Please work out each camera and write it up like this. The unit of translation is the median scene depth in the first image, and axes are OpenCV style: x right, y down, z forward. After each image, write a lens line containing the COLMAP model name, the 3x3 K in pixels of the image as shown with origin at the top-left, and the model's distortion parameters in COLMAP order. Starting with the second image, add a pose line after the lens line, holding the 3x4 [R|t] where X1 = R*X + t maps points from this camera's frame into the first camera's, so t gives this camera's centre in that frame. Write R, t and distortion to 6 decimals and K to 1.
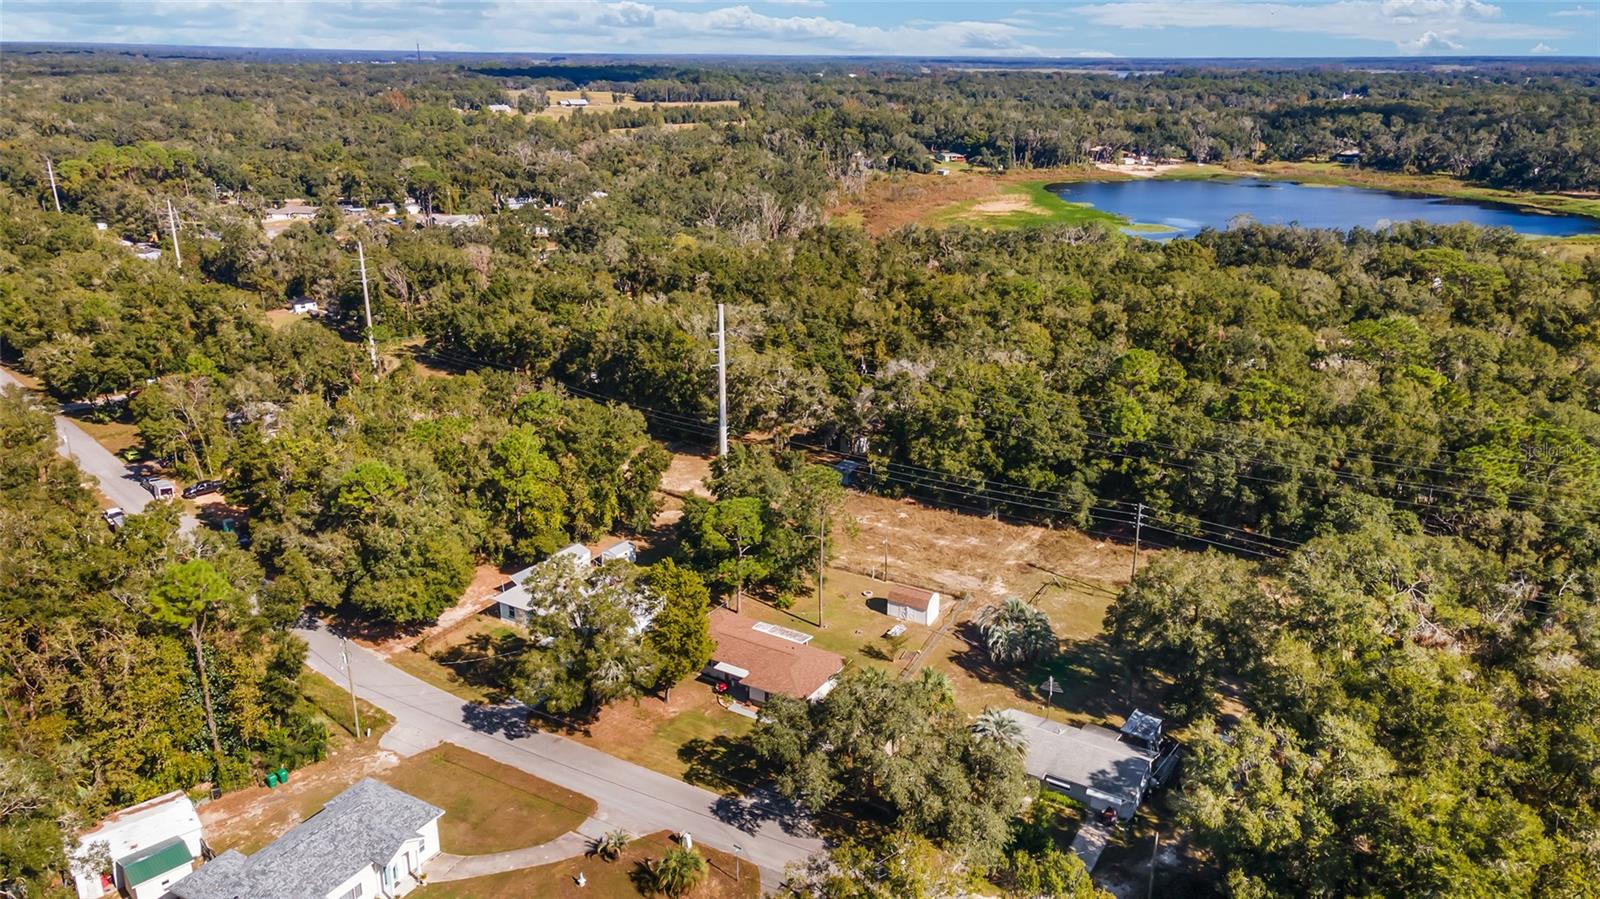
lens RADIAL K [[1161.1, 0, 795.7], [0, 1161.1, 447.0], [0, 0, 1]] dist [0.022562, 0.033818]
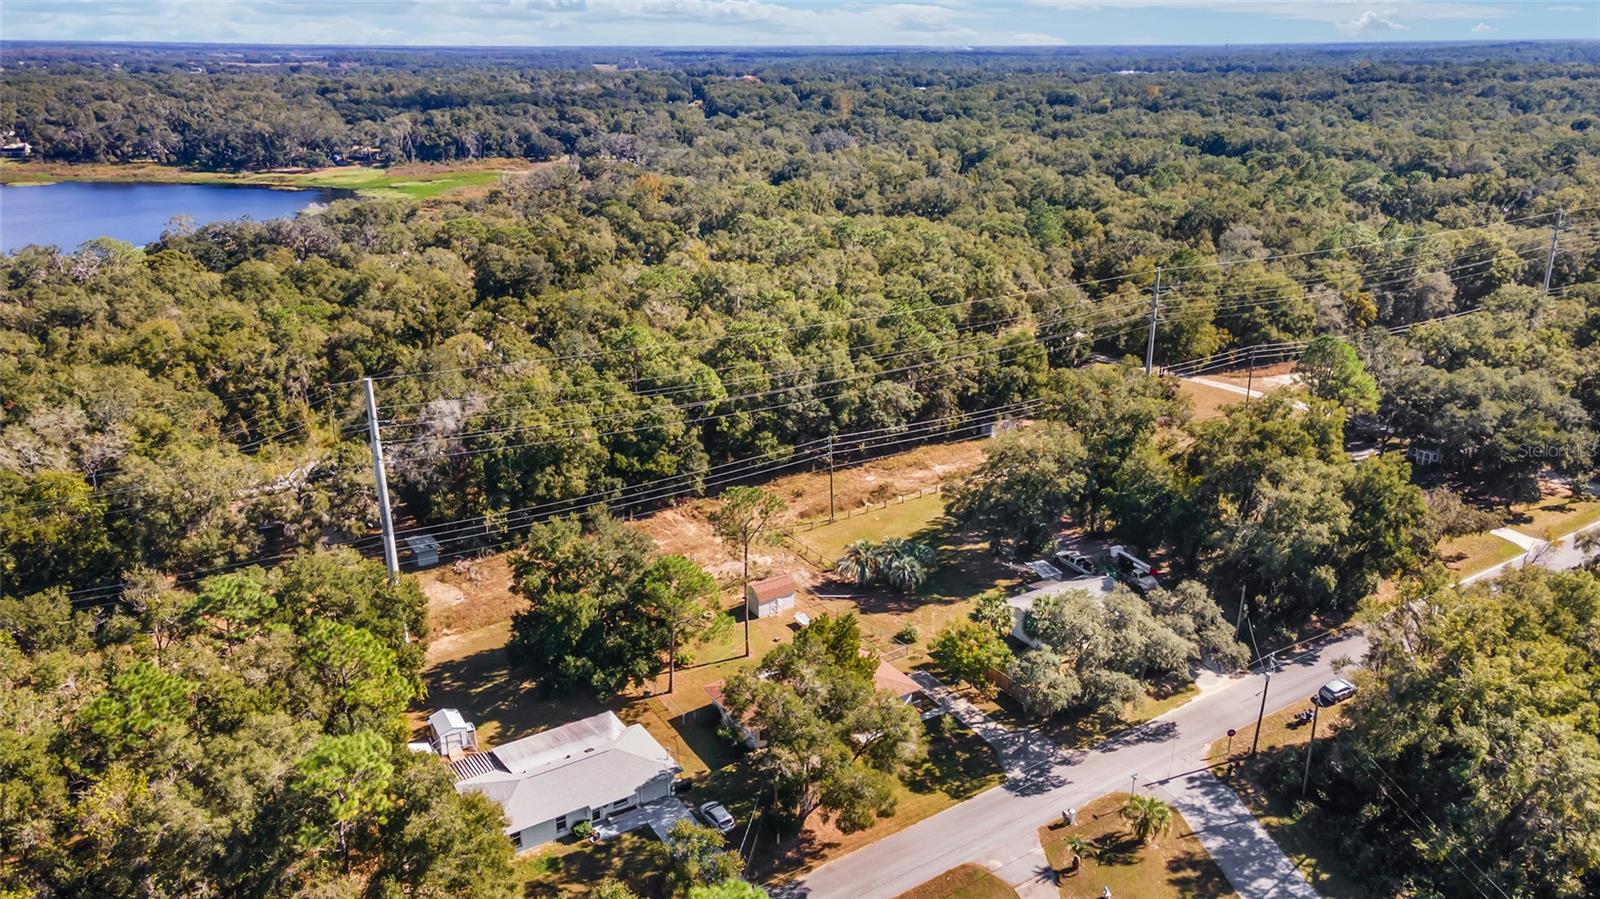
lens RADIAL K [[1161.1, 0, 804.5], [0, 1161.1, 455.2], [0, 0, 1]] dist [0.022562, 0.033818]
pose [[0.437412, -0.308520, 0.844681, -0.124044], [0.293726, 0.936804, 0.190064, -0.028572], [-0.849938, 0.164968, 0.500390, 0.082295]]
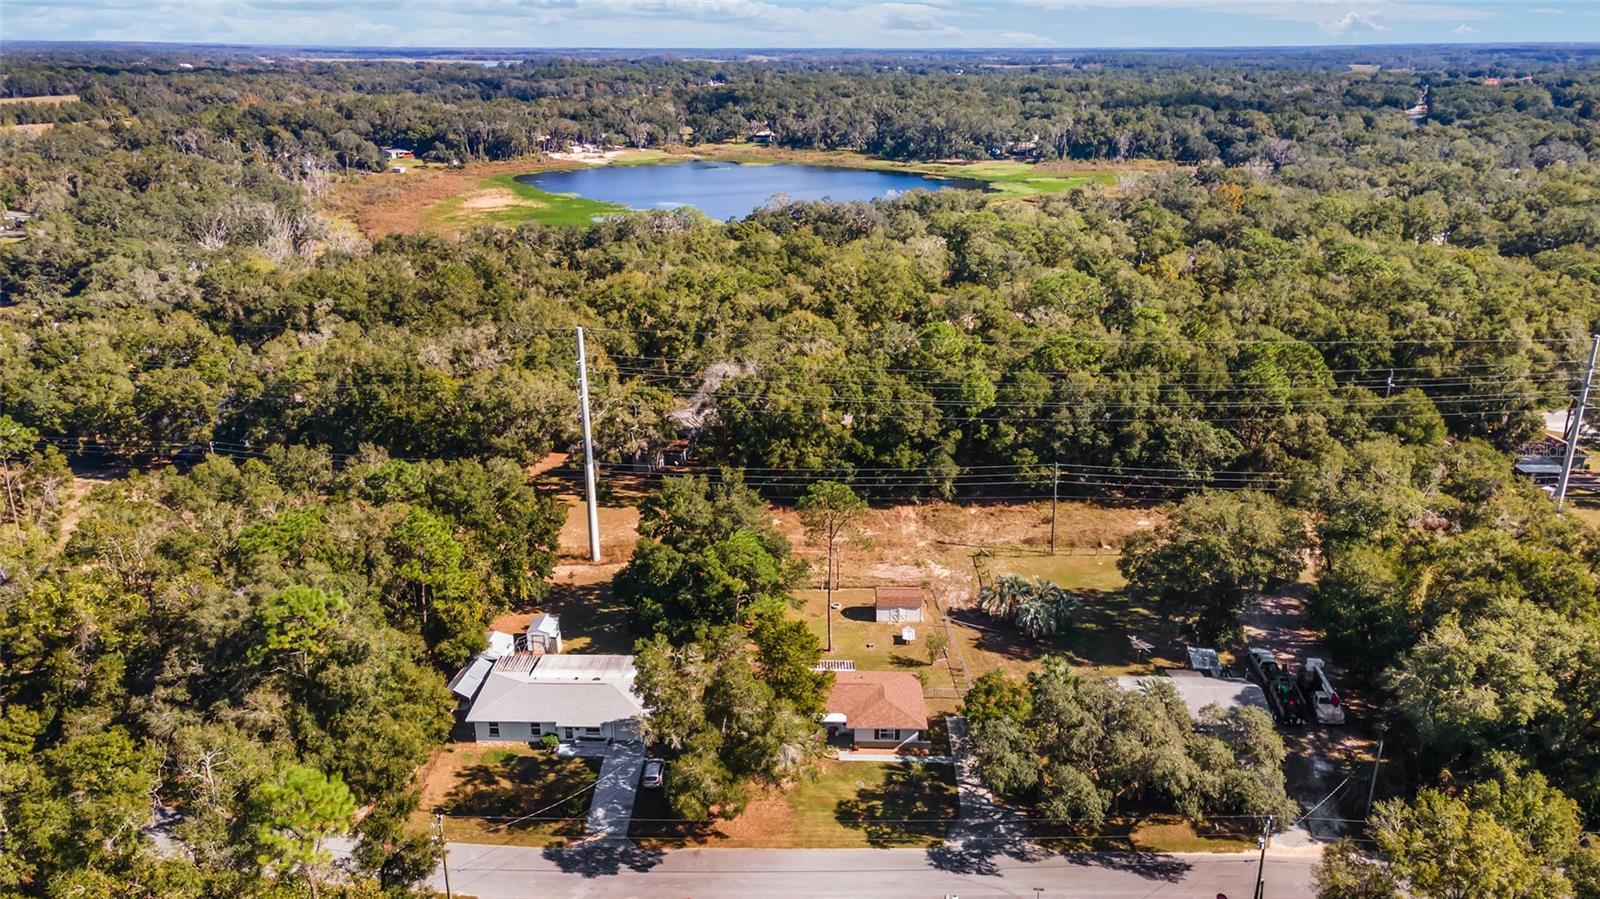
lens RADIAL K [[1161.1, 0, 800.3], [0, 1161.1, 448.5], [0, 0, 1]] dist [0.022562, 0.033818]
pose [[0.867144, -0.170601, 0.467929, -0.072805], [0.166361, 0.984759, 0.050739, -0.010275], [-0.469453, 0.033847, 0.882308, 0.031189]]
